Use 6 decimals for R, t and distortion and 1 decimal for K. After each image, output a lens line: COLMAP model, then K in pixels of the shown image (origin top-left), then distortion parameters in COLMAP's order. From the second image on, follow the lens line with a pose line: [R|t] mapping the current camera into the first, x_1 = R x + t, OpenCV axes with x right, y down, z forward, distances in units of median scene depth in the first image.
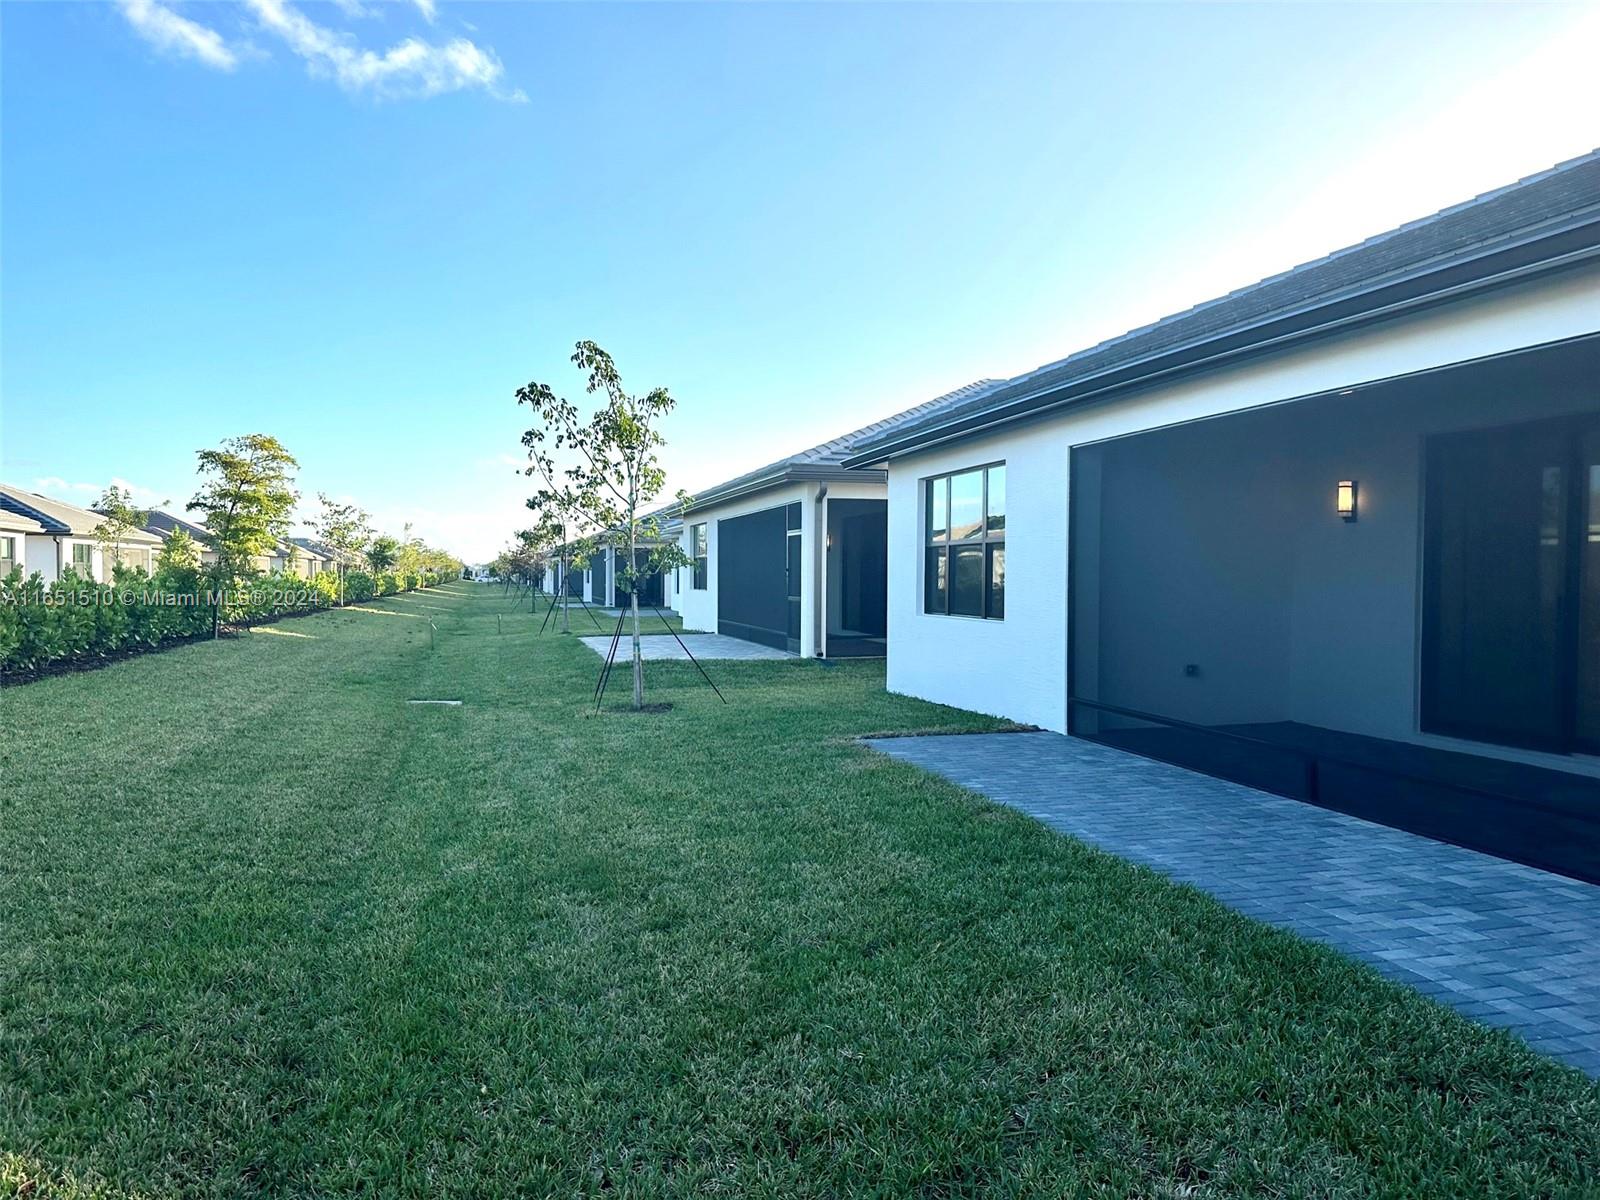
lens RADIAL K [[1129.2, 0, 806.6], [0, 1129.2, 600.0], [0, 0, 1]] dist [0.092074, -0.110592]
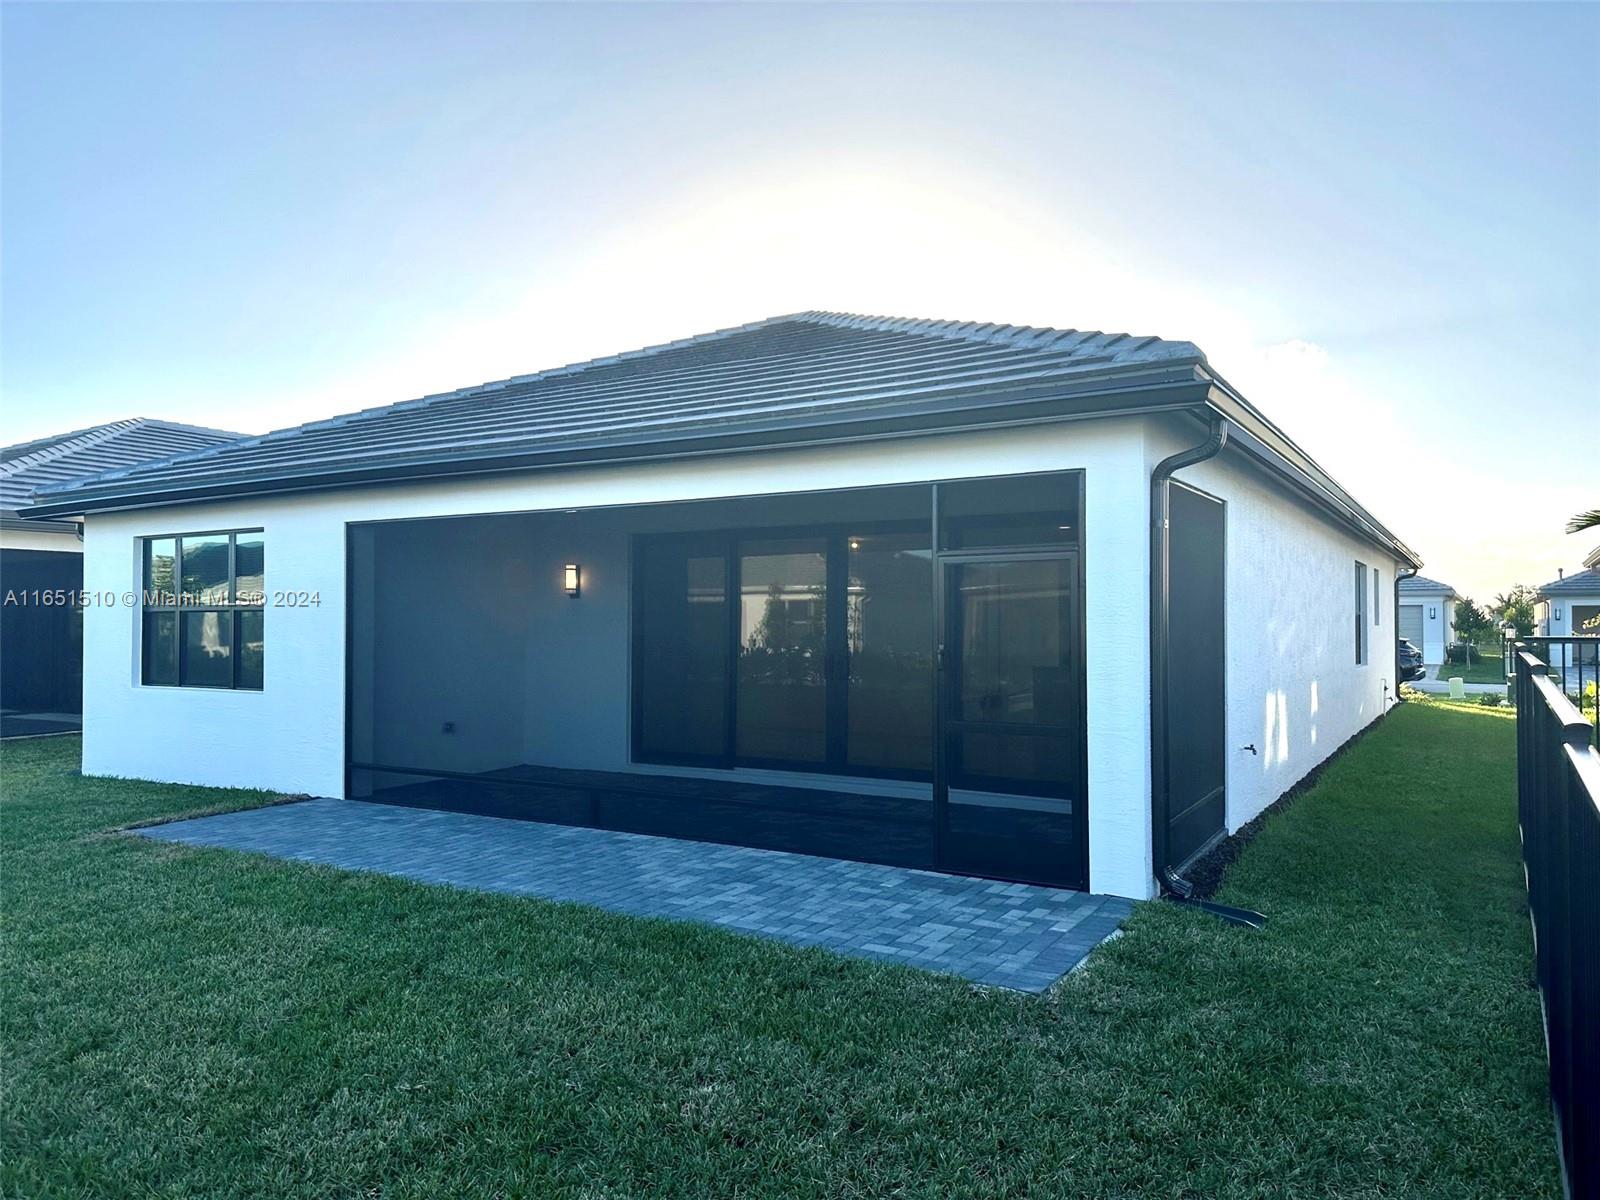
lens RADIAL K [[1129.2, 0, 806.6], [0, 1129.2, 600.0], [0, 0, 1]] dist [0.092074, -0.110592]
pose [[0.723685, 0.008792, 0.690074, -0.332467], [0.019662, 0.999250, -0.033350, -0.035468], [-0.689850, 0.037703, 0.722970, -0.097903]]
